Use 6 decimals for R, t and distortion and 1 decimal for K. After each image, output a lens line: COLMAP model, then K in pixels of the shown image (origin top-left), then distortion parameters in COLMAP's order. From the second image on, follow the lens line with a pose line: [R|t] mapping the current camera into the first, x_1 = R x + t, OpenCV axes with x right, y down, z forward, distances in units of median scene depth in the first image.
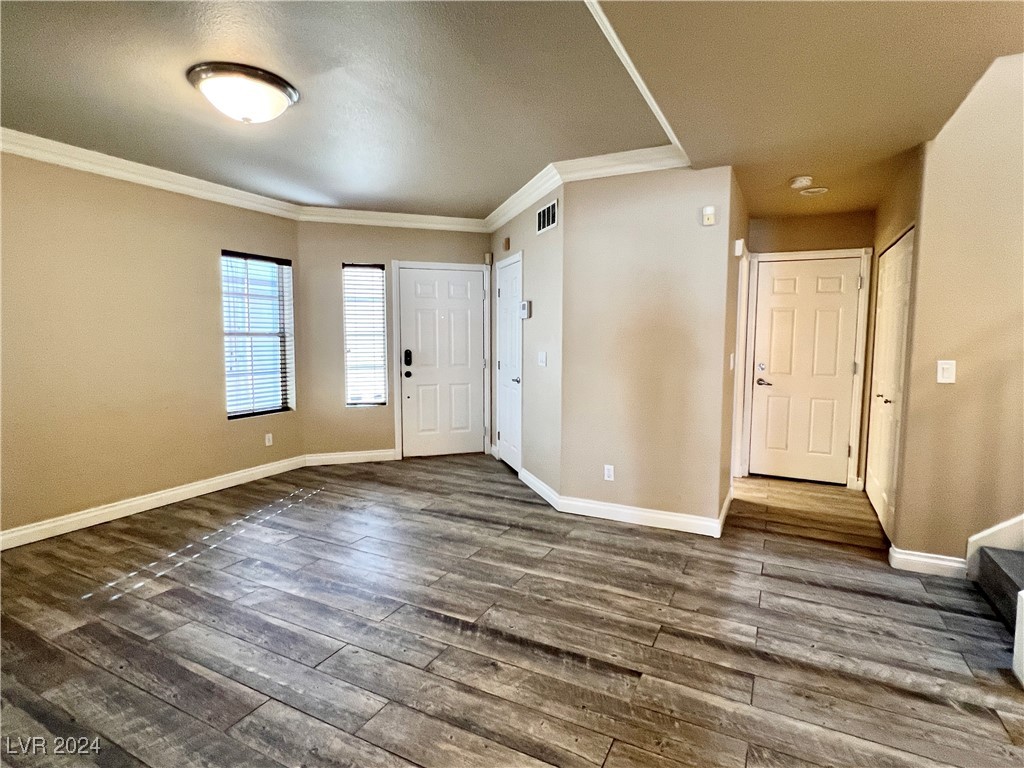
lens RADIAL K [[533.0, 0, 514.6], [0, 533.0, 383.9], [0, 0, 1]] dist [-0.000112, 0.000132]
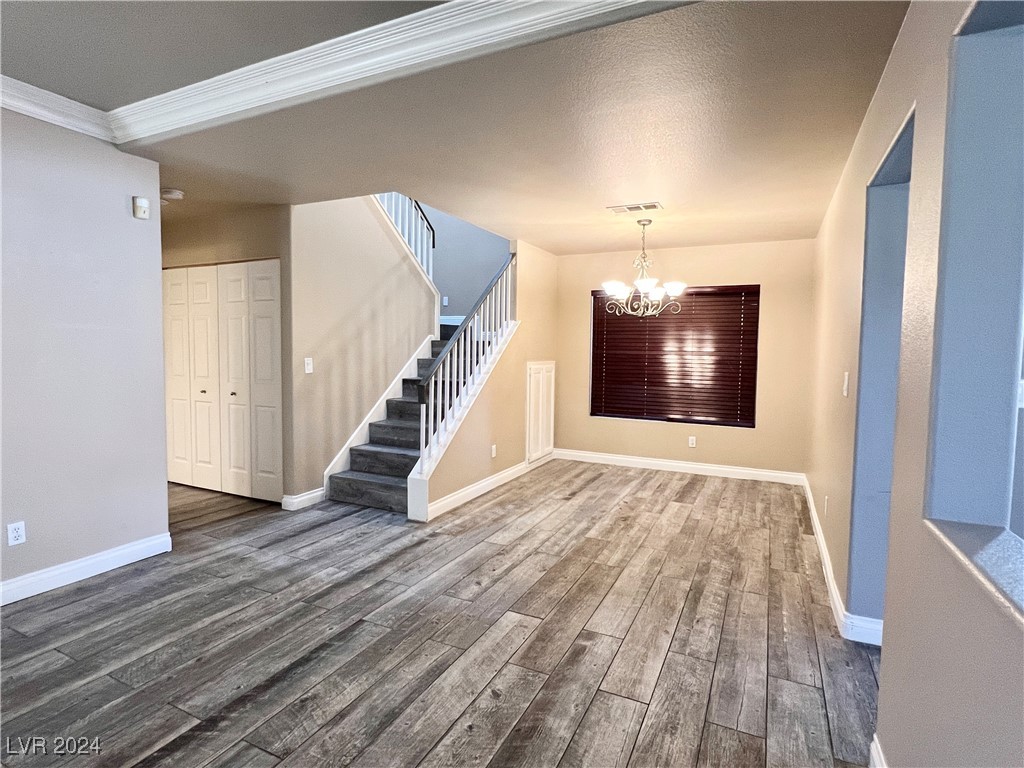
lens RADIAL K [[533.0, 0, 513.2], [0, 533.0, 381.7], [0, 0, 1]] dist [-0.000112, 0.000132]
pose [[-0.018942, -0.067017, 0.997572, -0.740168], [0.080491, 0.994410, 0.068333, -0.035631], [-0.996575, 0.081590, -0.013442, 0.500012]]
